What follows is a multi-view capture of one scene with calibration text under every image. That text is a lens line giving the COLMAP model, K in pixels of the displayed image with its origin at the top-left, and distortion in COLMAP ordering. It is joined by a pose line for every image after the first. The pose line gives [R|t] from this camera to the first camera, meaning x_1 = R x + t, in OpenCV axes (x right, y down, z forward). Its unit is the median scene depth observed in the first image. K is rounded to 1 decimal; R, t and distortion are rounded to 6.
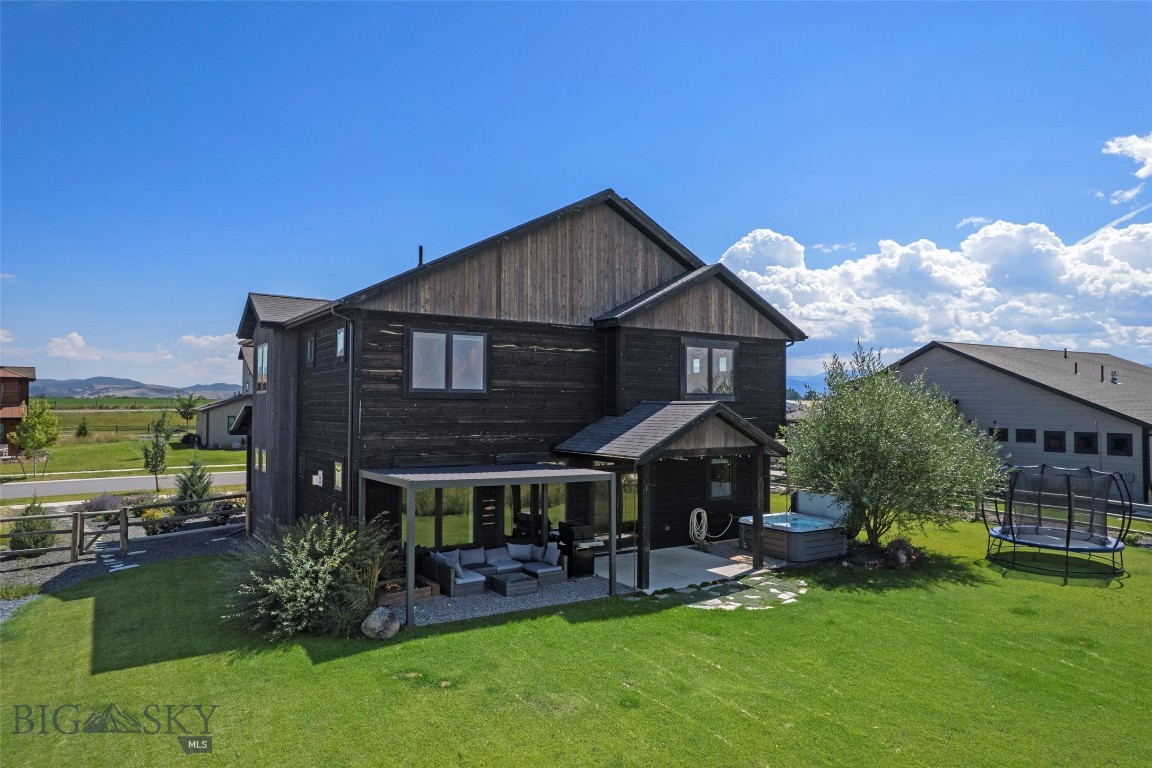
lens RADIAL K [[739.7, 0, 577.6], [0, 739.7, 383.8], [0, 0, 1]] dist [-0.084201, 0.077540]
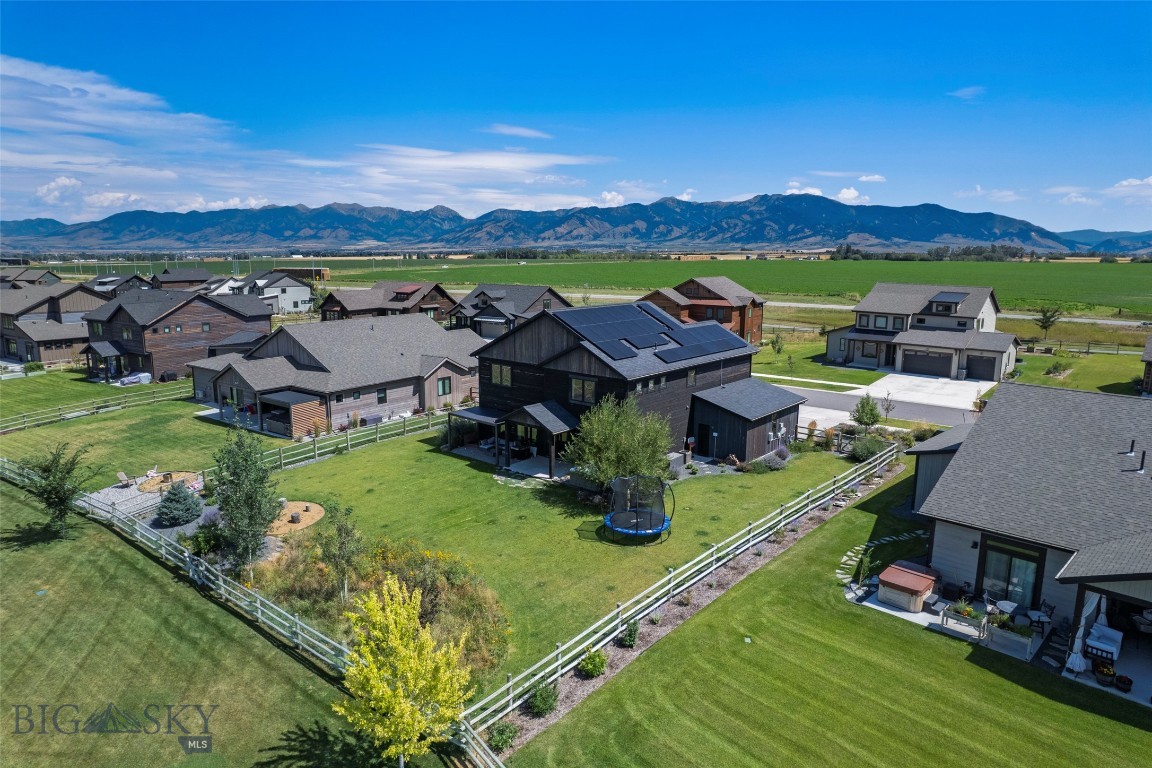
lens RADIAL K [[742.2, 0, 577.5], [0, 742.2, 384.4], [0, 0, 1]] dist [-0.077347, 0.066369]
pose [[0.294740, 0.169876, -0.940357, 2.440525], [0.021310, 0.982658, 0.184197, -0.480527], [0.955340, -0.074329, 0.286008, 0.415009]]
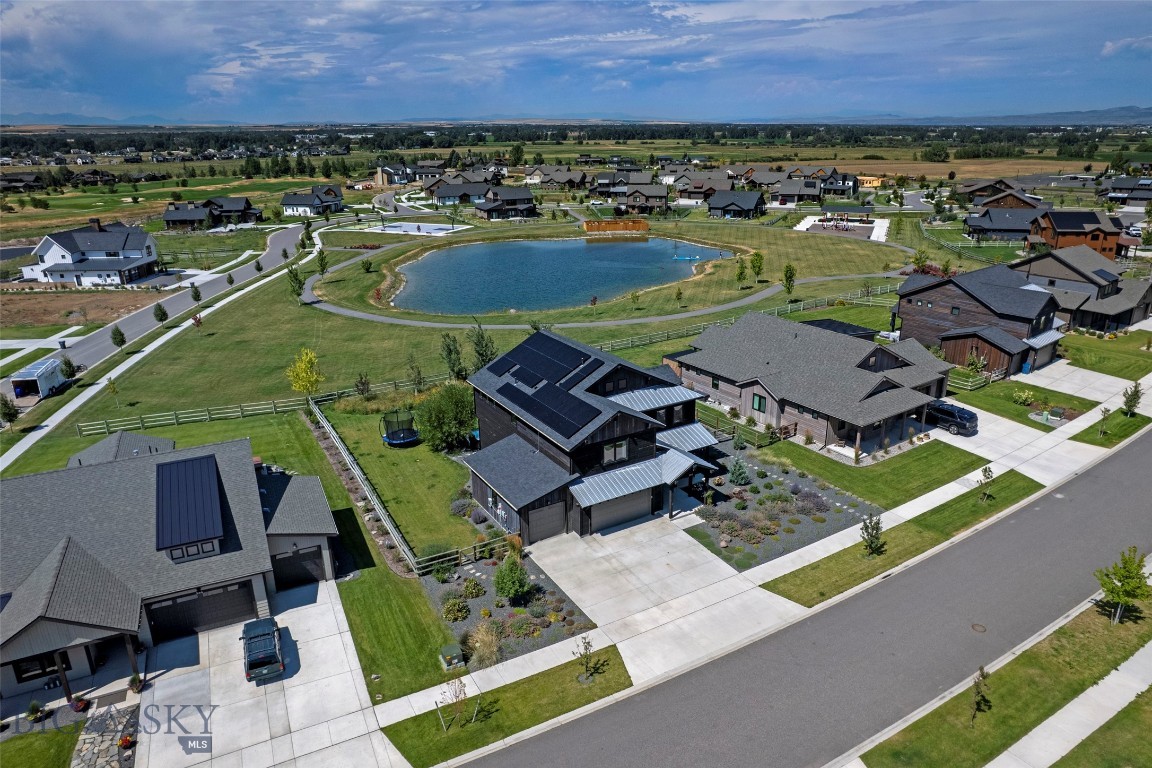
lens RADIAL K [[765.1, 0, 577.4], [0, 765.1, 380.6], [0, 0, 1]] dist [-0.078176, 0.068089]
pose [[-0.999035, -0.008477, 0.043107, -0.259717], [0.004823, 0.954110, 0.299418, -1.083820], [-0.043667, 0.299337, -0.953148, 4.396496]]
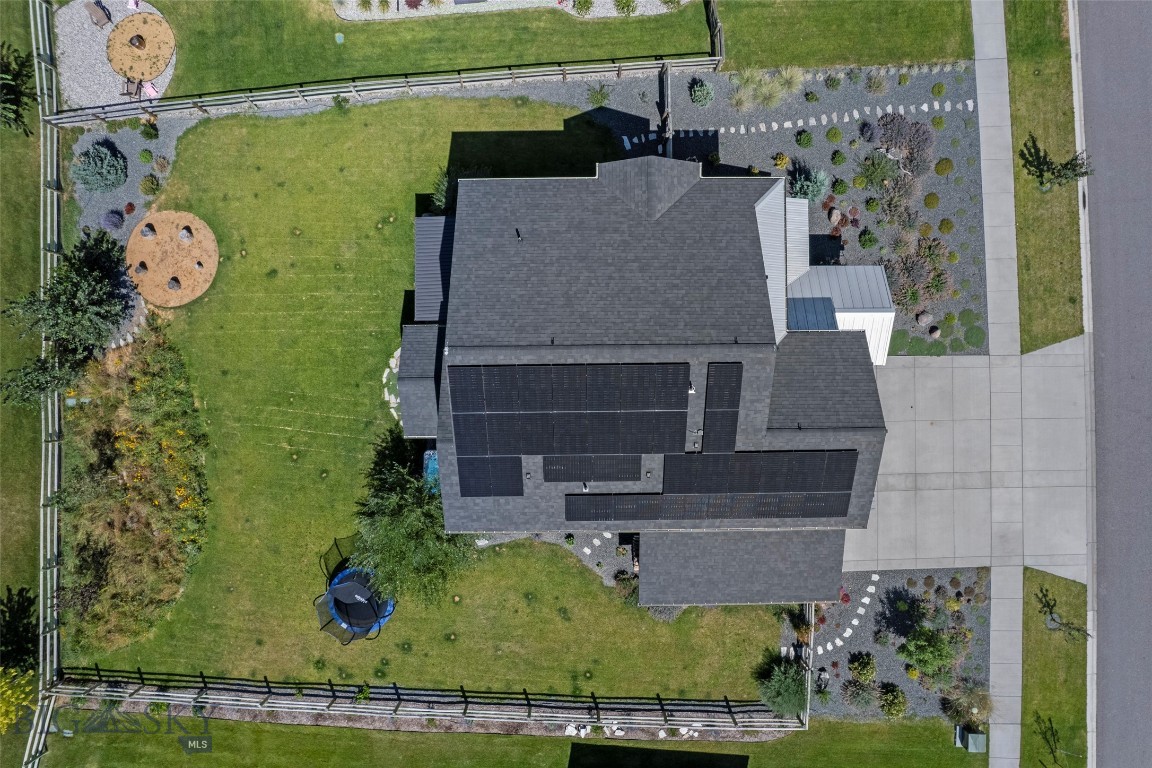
lens RADIAL K [[739.7, 0, 577.6], [0, 739.7, 383.8], [0, 0, 1]] dist [-0.084201, 0.077540]
pose [[-0.542675, 0.839847, -0.012709, -0.019403], [0.016722, 0.025930, 0.999524, -1.639667], [0.839776, 0.542204, -0.028115, 1.311391]]
